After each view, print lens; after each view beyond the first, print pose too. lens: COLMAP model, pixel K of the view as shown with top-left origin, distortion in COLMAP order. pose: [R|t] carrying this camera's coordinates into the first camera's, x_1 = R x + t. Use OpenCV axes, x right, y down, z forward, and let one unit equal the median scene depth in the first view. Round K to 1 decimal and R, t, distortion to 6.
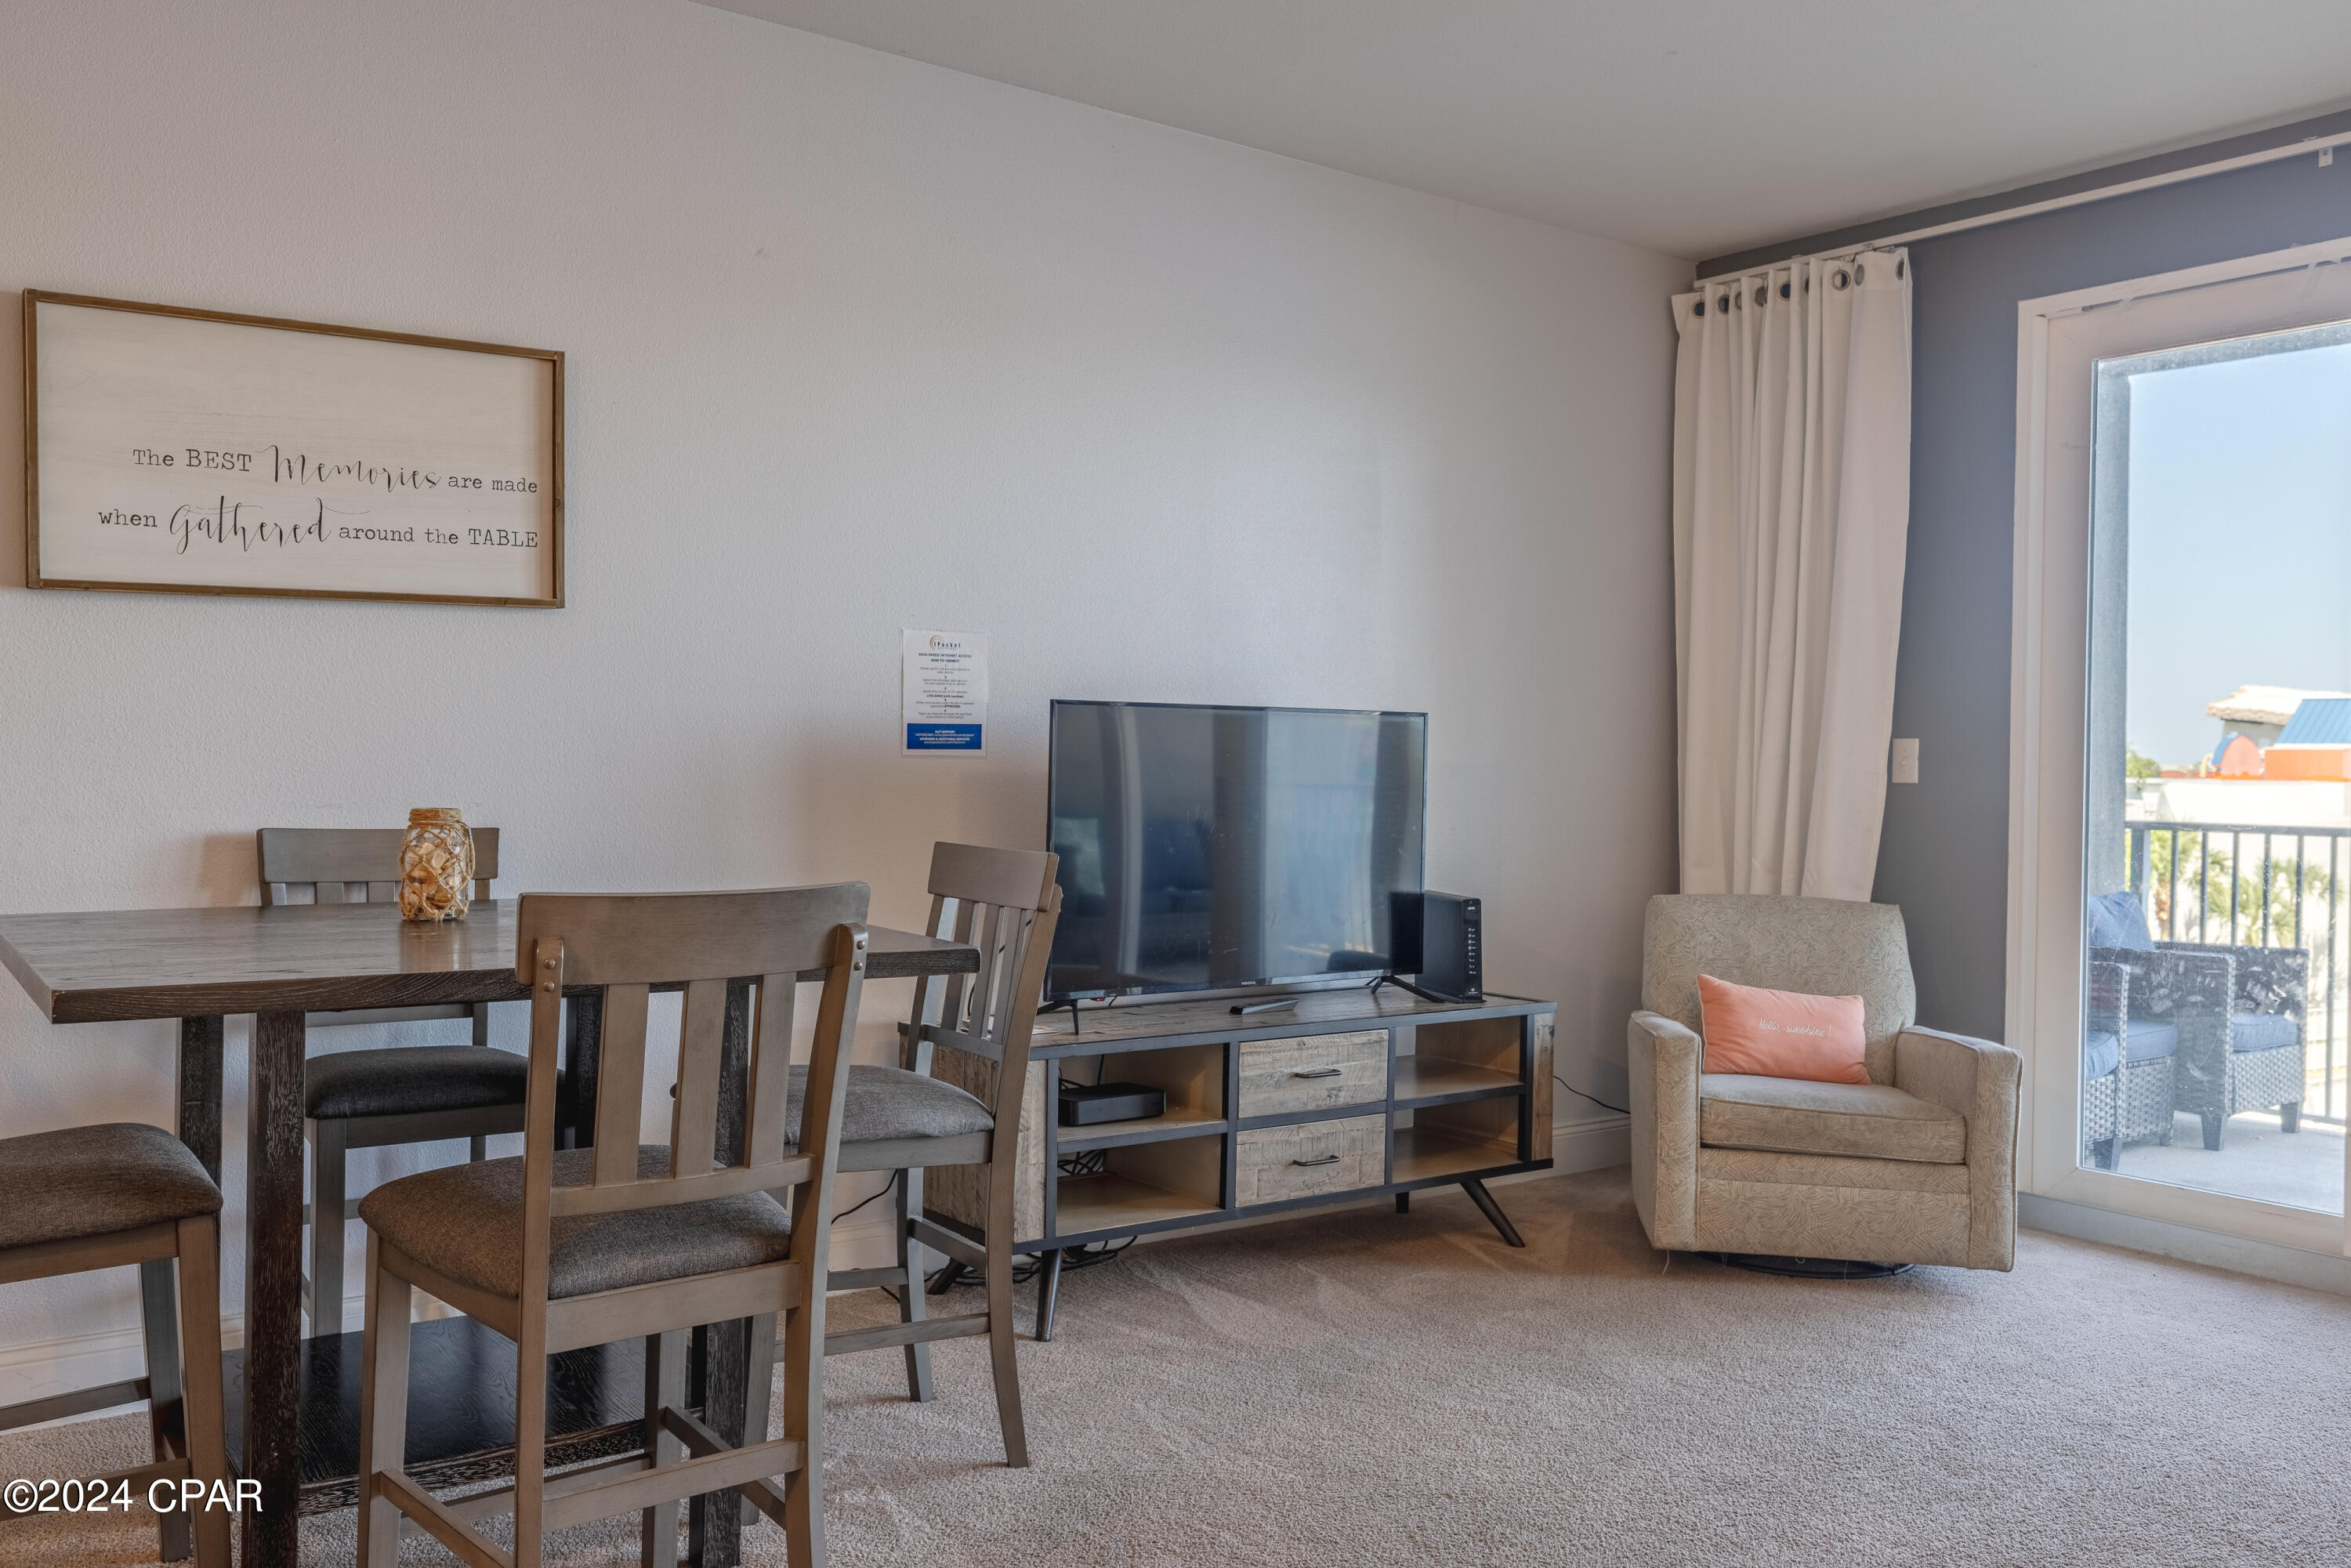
lens RADIAL K [[1969.3, 0, 1185.3], [0, 1969.3, 761.1], [0, 0, 1]] dist [0.010212, -0.007698]
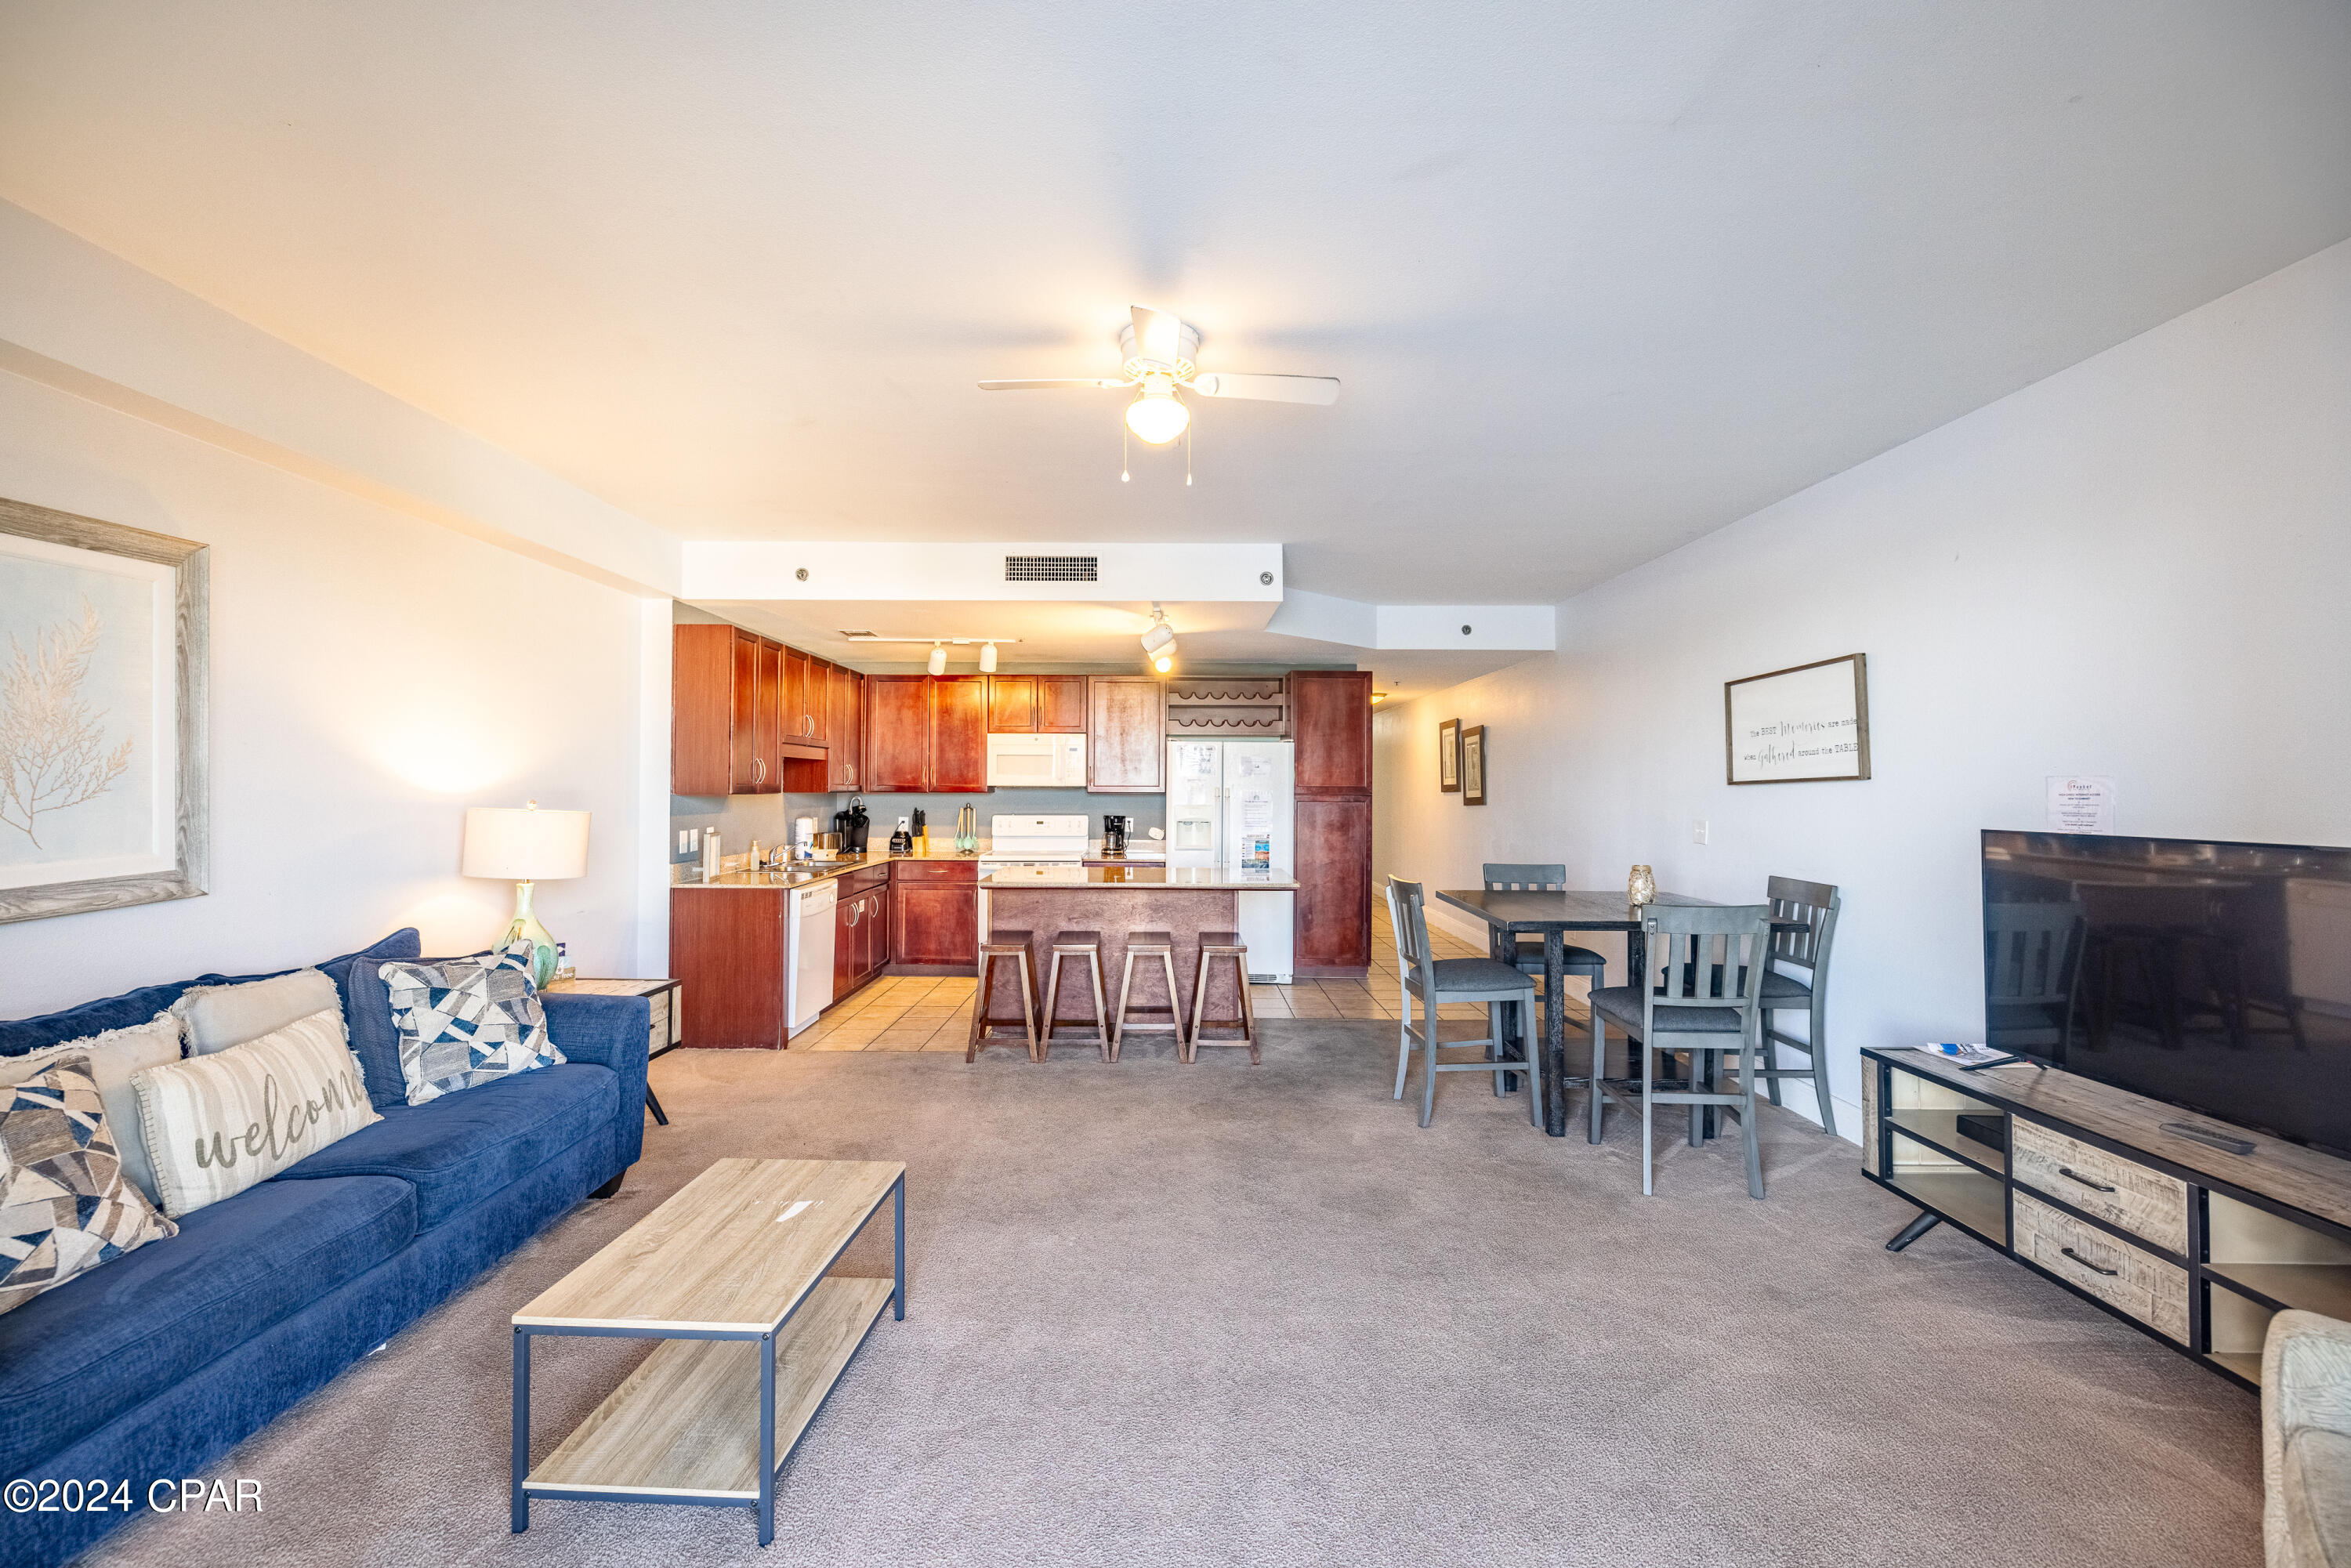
lens RADIAL K [[984.2, 0, 1159.0], [0, 984.2, 775.1], [0, 0, 1]] dist [0.003680, -0.000550]
pose [[-0.611282, -0.026978, -0.790953, 0.938822], [-0.013459, 0.999629, -0.023694, -0.050085], [0.791299, -0.003839, -0.611418, 1.076027]]
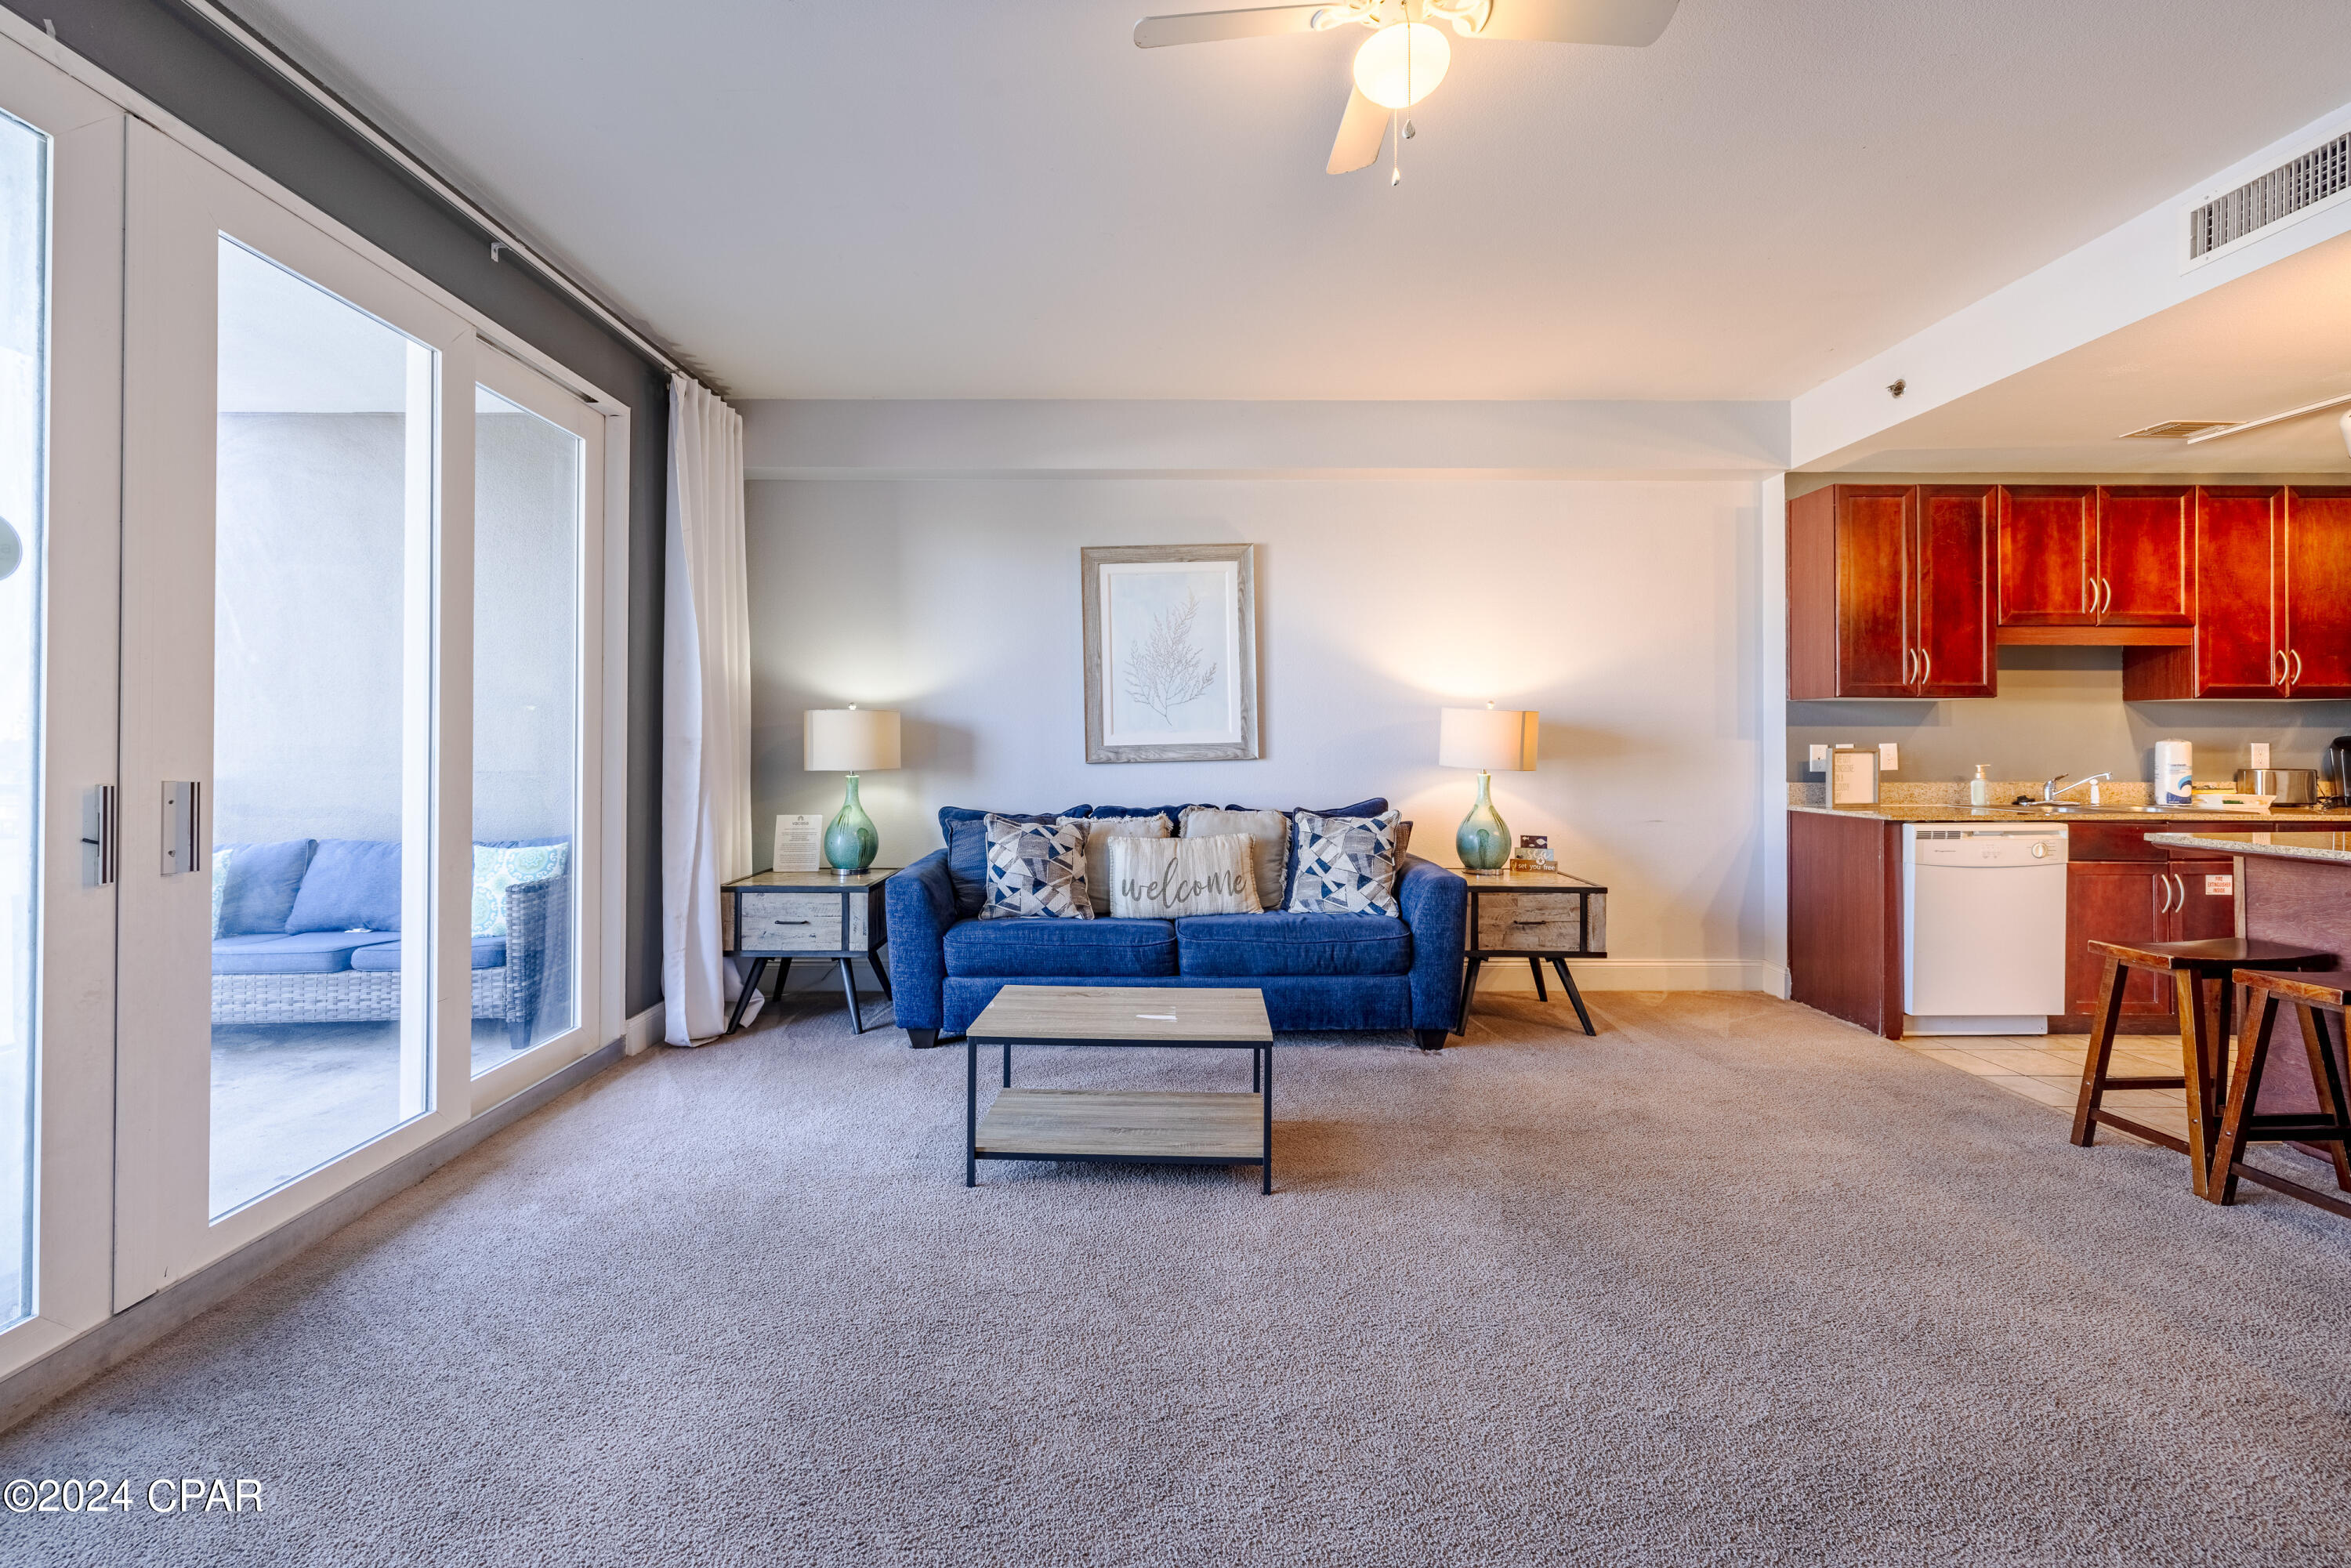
lens RADIAL K [[995.1, 0, 1152.2], [0, 995.1, 734.0], [0, 0, 1]] dist [0.012092, -0.000010]
pose [[-0.803183, -0.011500, 0.595621, 0.146262], [-0.013892, 0.999903, 0.000572, 0.004287], [-0.595570, -0.007815, -0.803266, 1.105768]]
